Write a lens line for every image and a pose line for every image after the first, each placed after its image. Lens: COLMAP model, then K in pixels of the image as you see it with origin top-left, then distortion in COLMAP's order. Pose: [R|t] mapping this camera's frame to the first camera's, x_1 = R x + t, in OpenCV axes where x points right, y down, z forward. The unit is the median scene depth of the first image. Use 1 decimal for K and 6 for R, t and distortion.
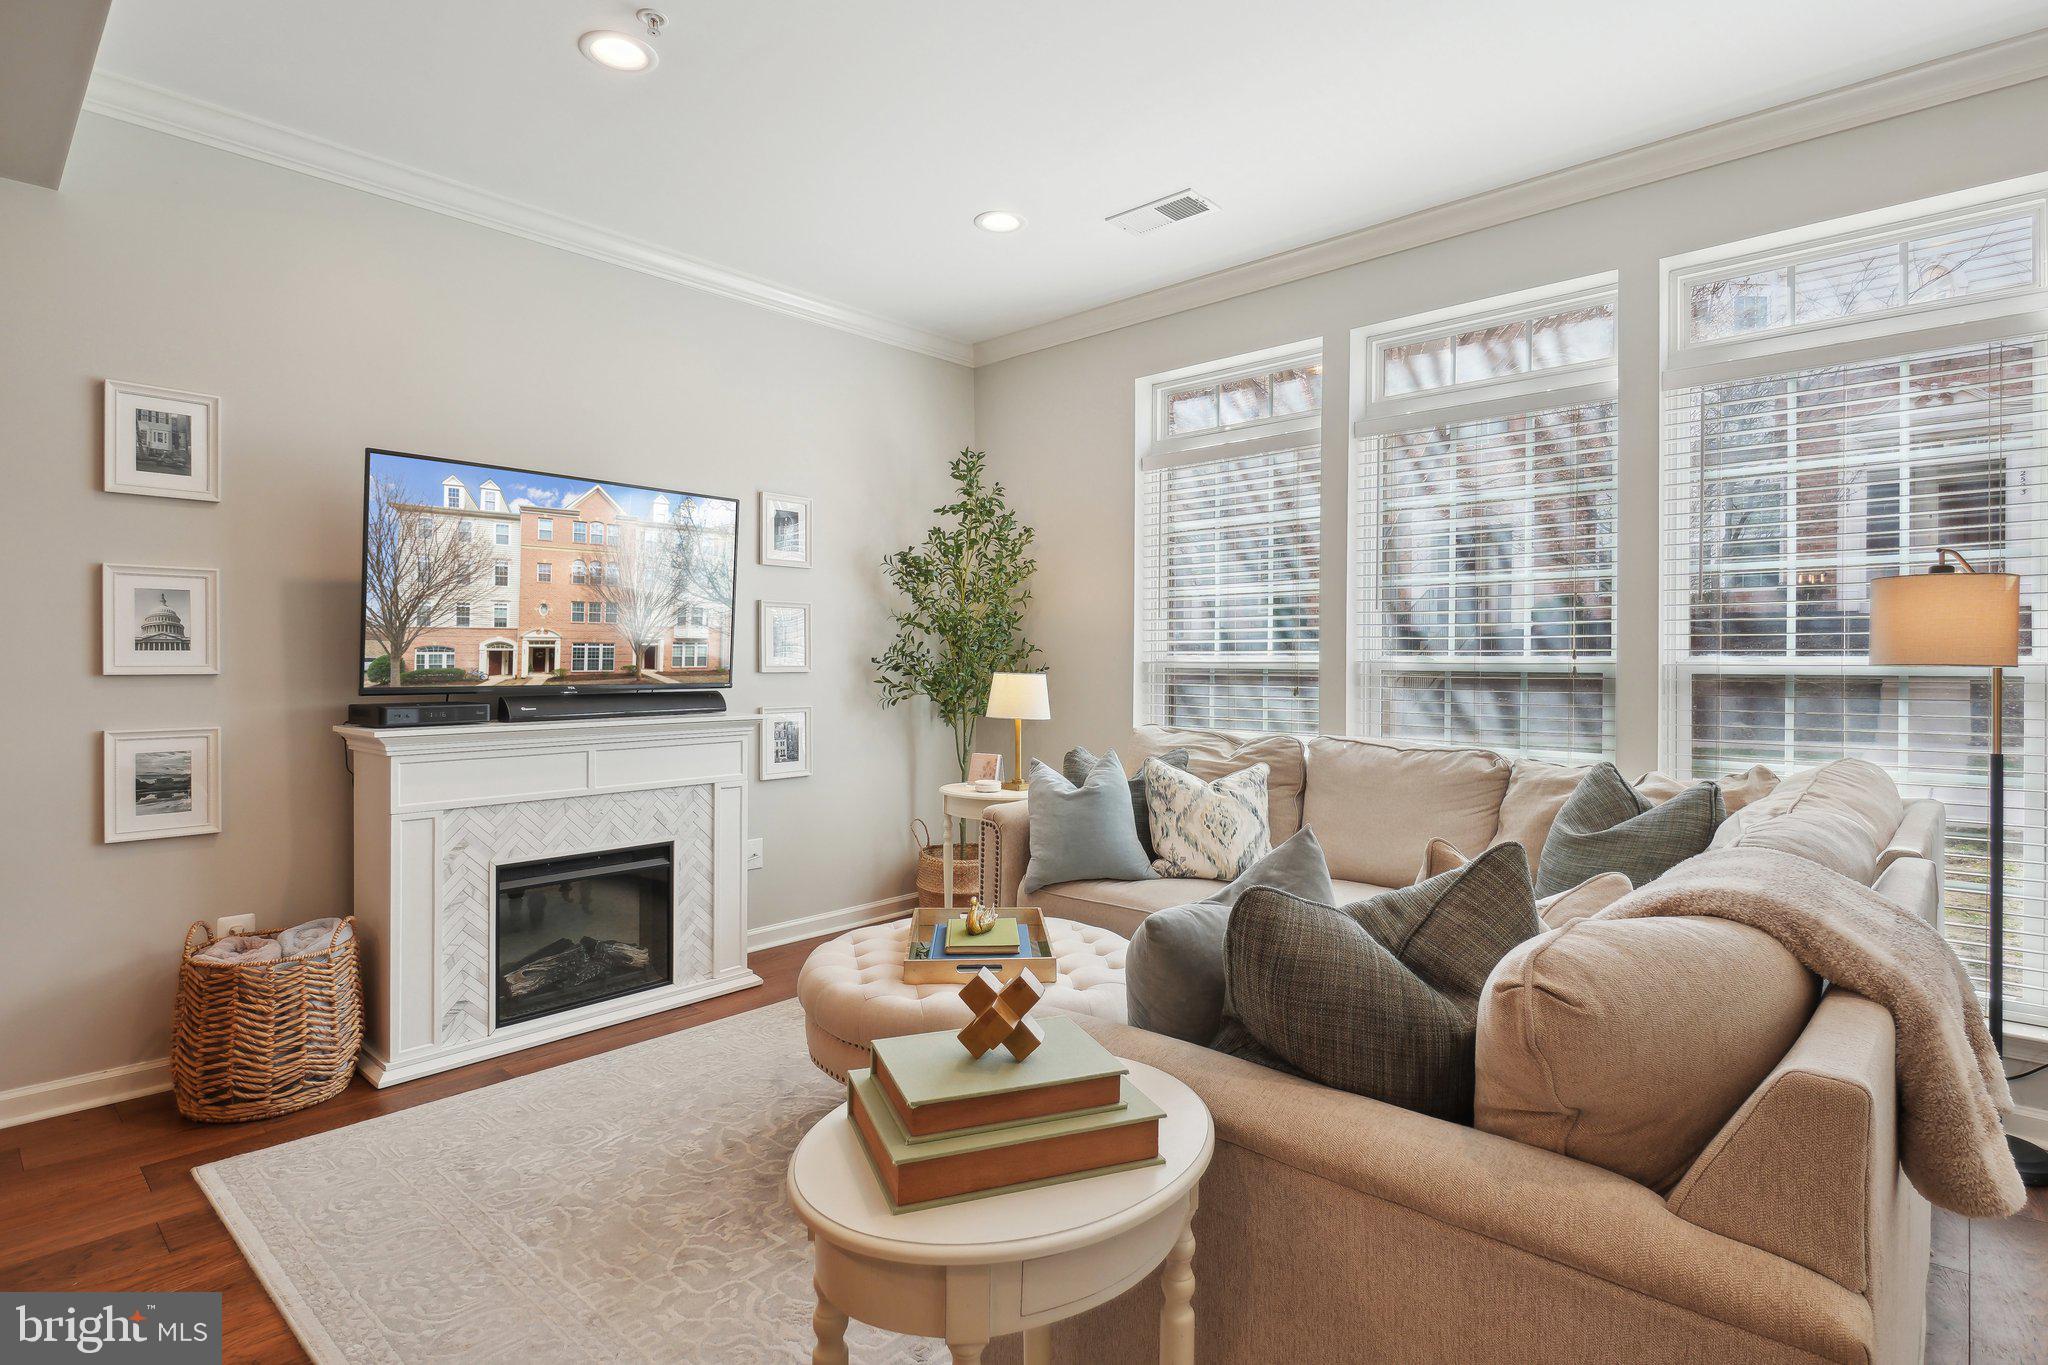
lens RADIAL K [[1045.0, 0, 1025.3], [0, 1045.0, 665.3], [0, 0, 1]] dist [-0.000024, -0.000105]
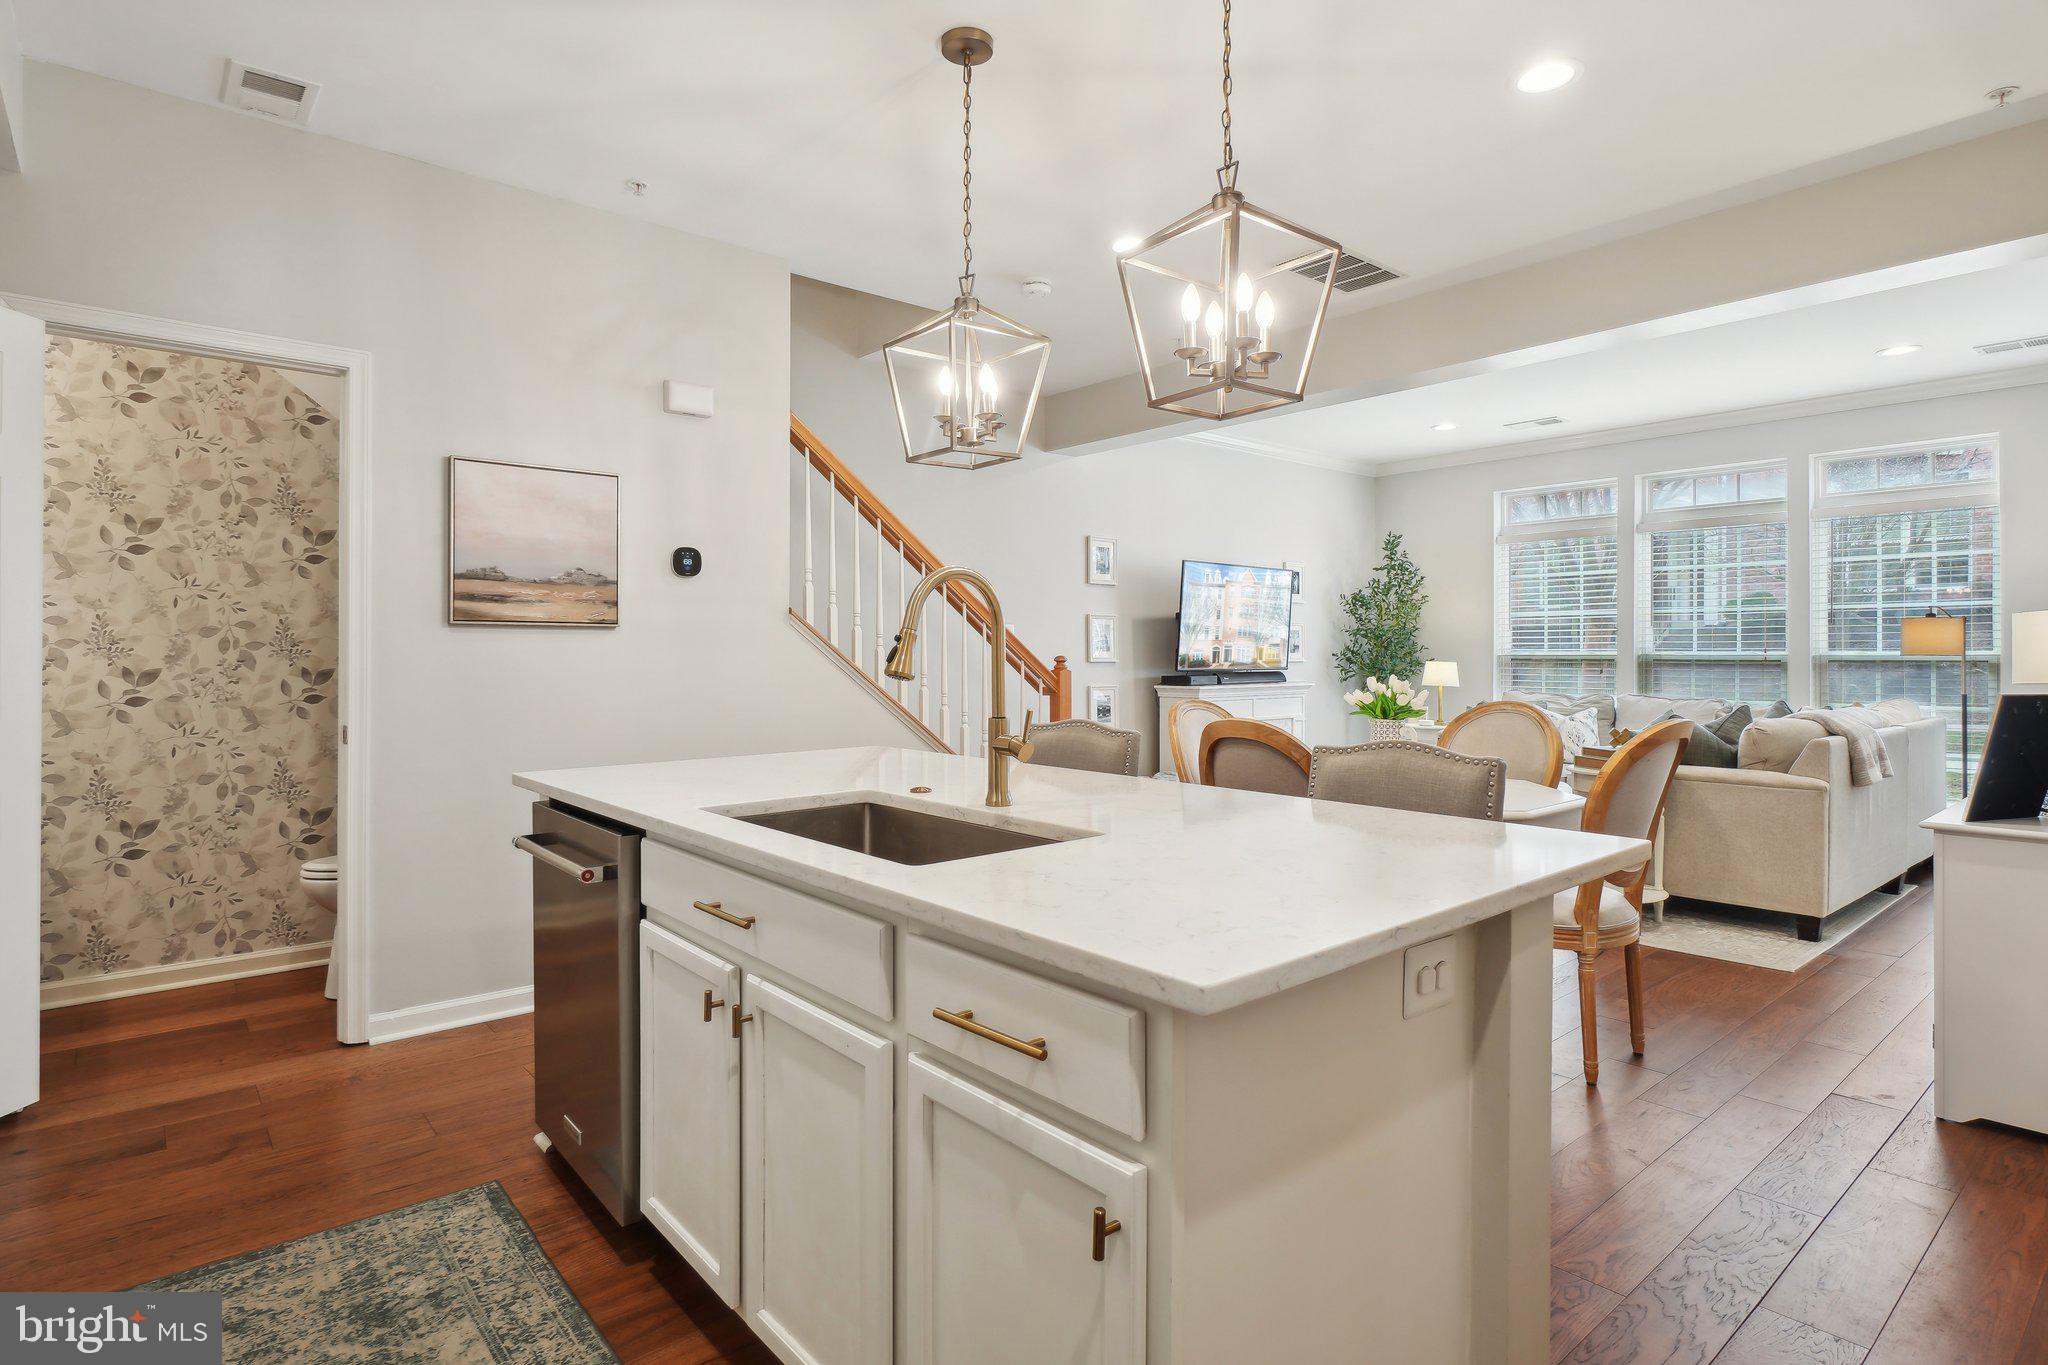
lens RADIAL K [[1065.5, 0, 1023.6], [0, 1065.5, 649.5], [0, 0, 1]] dist [-0.003225, -0.000791]
pose [[0.991648, -0.004605, -0.128892, -0.567746], [0.003452, 0.999952, -0.009170, 0.001274], [0.128928, 0.008649, 0.991616, -1.096497]]
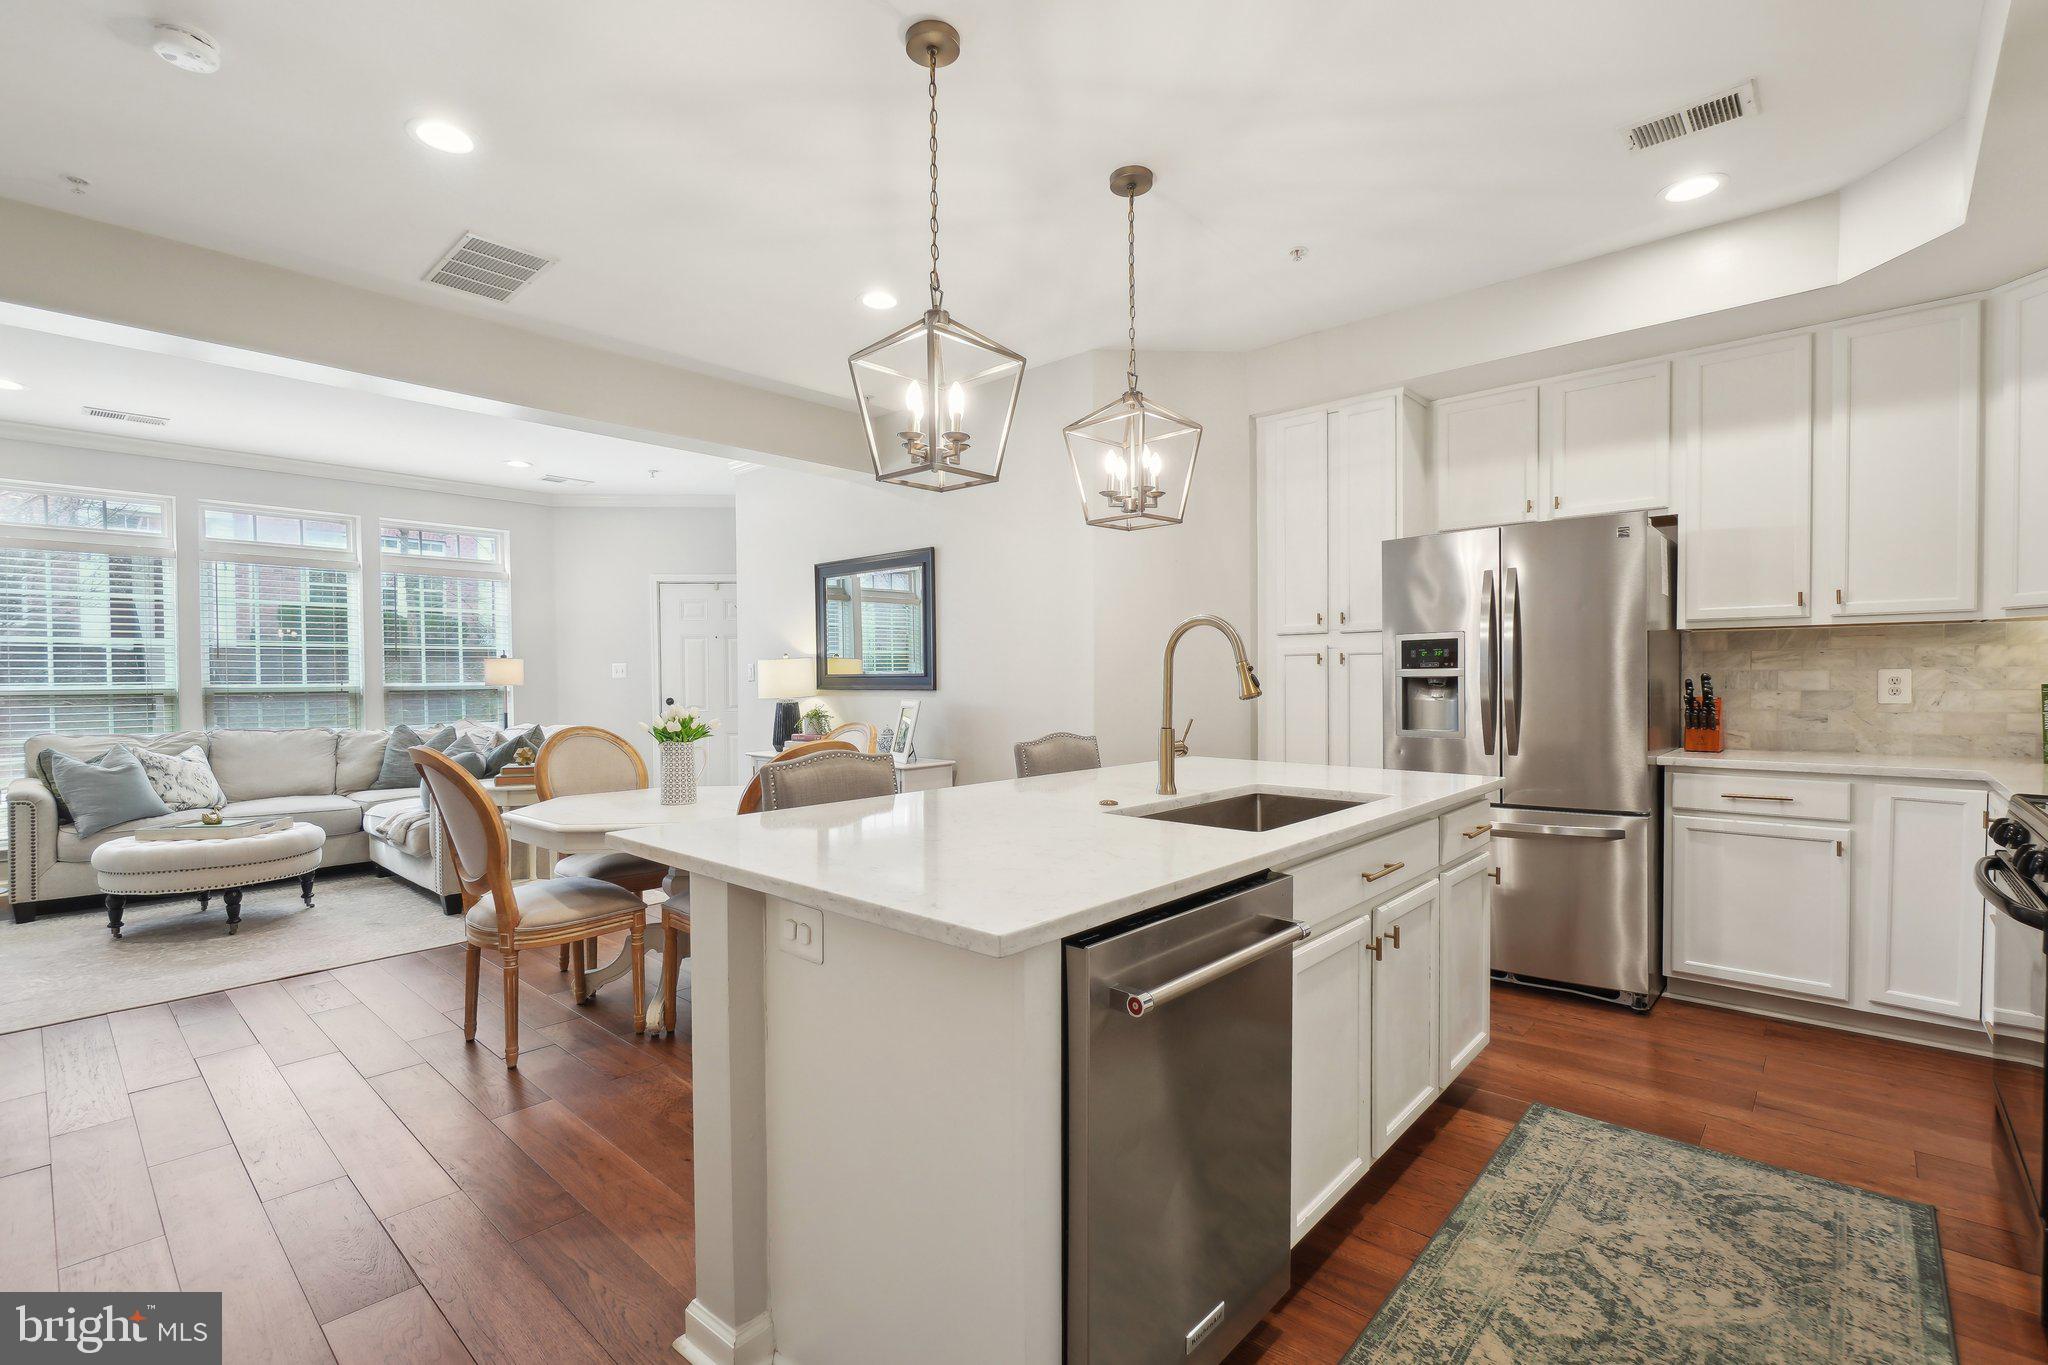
lens RADIAL K [[909.7, 0, 1029.4], [0, 909.7, 694.0], [0, 0, 1]] dist [-0.001710, -0.000130]
pose [[-0.001359, -0.021852, 0.999760, -1.351027], [0.014347, 0.999658, 0.021869, -0.009067], [-0.999896, 0.014373, -0.001045, -0.390683]]
